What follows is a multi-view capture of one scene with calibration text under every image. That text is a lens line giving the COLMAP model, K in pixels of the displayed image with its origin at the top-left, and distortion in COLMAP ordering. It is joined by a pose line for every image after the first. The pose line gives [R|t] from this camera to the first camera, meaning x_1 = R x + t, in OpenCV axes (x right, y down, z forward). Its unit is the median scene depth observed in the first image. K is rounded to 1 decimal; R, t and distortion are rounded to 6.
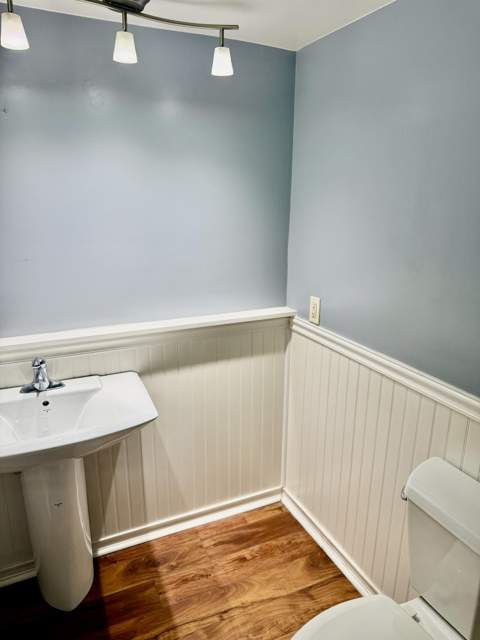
lens RADIAL K [[445.8, 0, 229.9], [0, 445.8, 320.4], [0, 0, 1]] dist [0.037654, -0.049982]
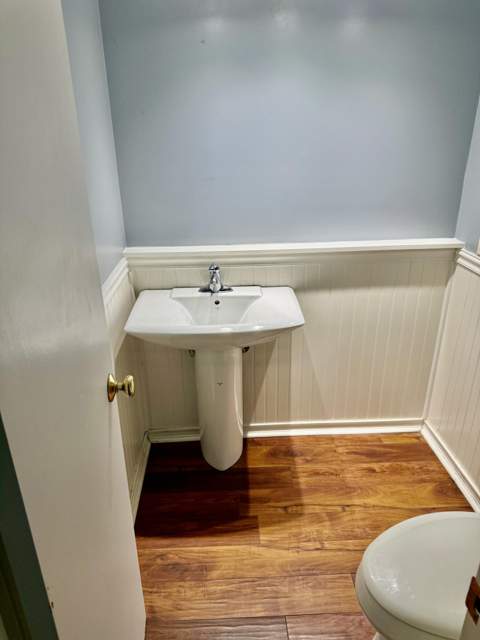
lens RADIAL K [[445.8, 0, 229.9], [0, 445.8, 320.4], [0, 0, 1]] dist [0.037654, -0.049982]
pose [[0.926199, 0.136538, -0.351443, 0.043792], [-0.083079, 0.983122, 0.163000, 0.026475], [0.367767, -0.121773, 0.921910, -0.088957]]
